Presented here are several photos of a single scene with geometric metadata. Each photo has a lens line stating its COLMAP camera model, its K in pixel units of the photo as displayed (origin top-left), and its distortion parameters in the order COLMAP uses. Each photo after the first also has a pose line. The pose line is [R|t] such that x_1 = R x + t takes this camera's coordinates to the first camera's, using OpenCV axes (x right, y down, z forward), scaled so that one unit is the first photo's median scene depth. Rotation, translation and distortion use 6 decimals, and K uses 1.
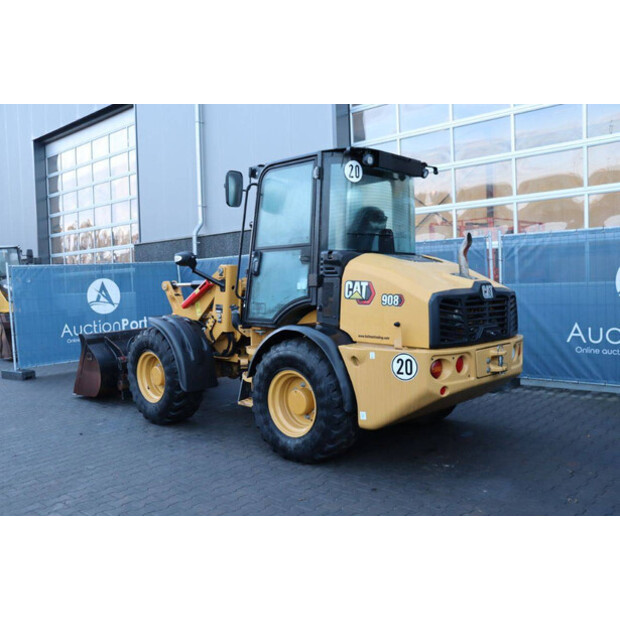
lens RADIAL K [[595.8, 0, 323.1], [0, 595.8, 310.0], [0, 0, 1]] dist [-0.015165, -0.006749]
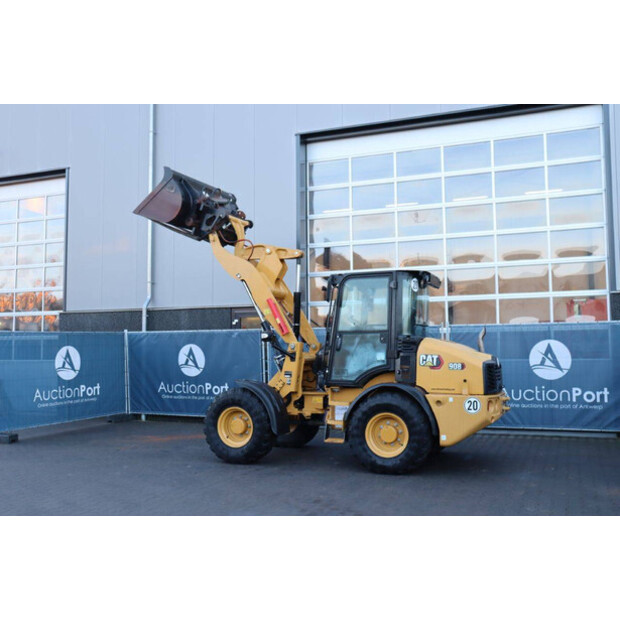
lens RADIAL K [[660.2, 0, 310.0], [0, 660.2, 310.0], [0, 0, 1]] dist [-0.102460, 0.233830]
pose [[0.941703, 0.045645, 0.333334, -0.739148], [-0.006200, 0.992940, -0.118453, 0.036235], [-0.336388, 0.109481, 0.935338, -0.487402]]
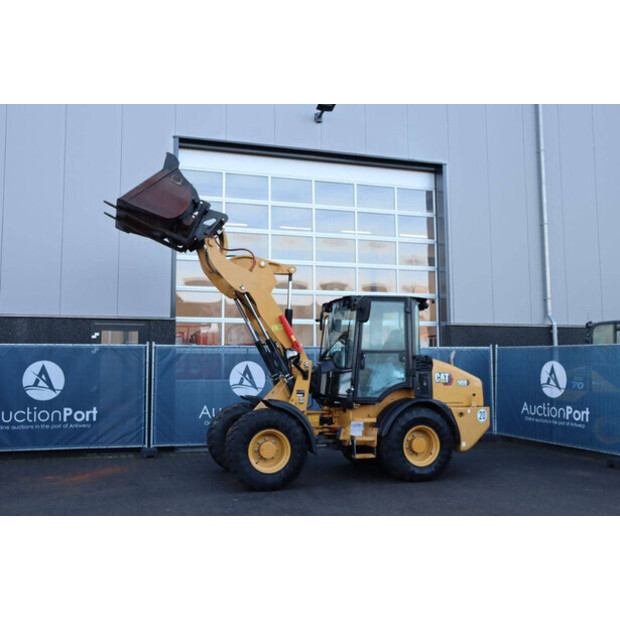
lens RADIAL K [[660.2, 0, 310.0], [0, 660.2, 310.0], [0, 0, 1]] dist [-0.102460, 0.233830]
pose [[0.507187, 0.107721, 0.855077, -1.667863], [0.030304, 0.989315, -0.142607, 0.029653], [-0.861303, 0.098241, 0.498504, 0.289916]]
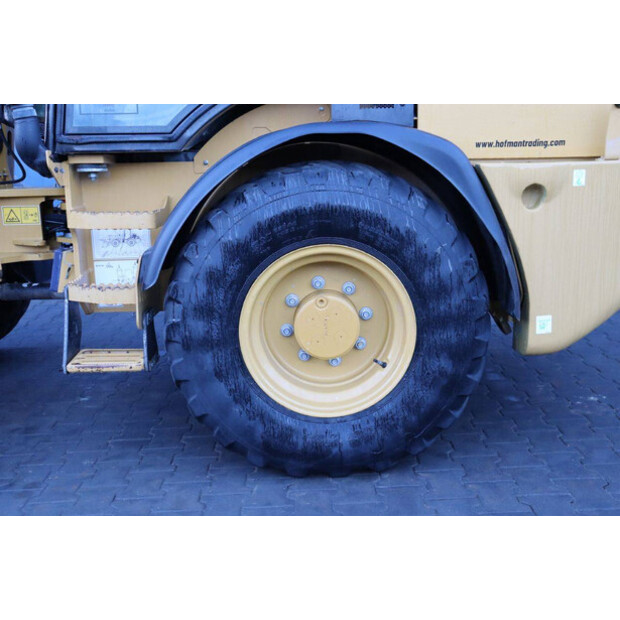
lens RADIAL K [[723.9, 0, 310.0], [0, 723.9, 310.0], [0, 0, 1]] dist [-0.024537, 0.013476]
pose [[0.736144, -0.113785, 0.667192, -0.338337], [0.038975, 0.991258, 0.126049, 0.076439], [-0.675702, -0.066786, 0.734144, 0.612203]]
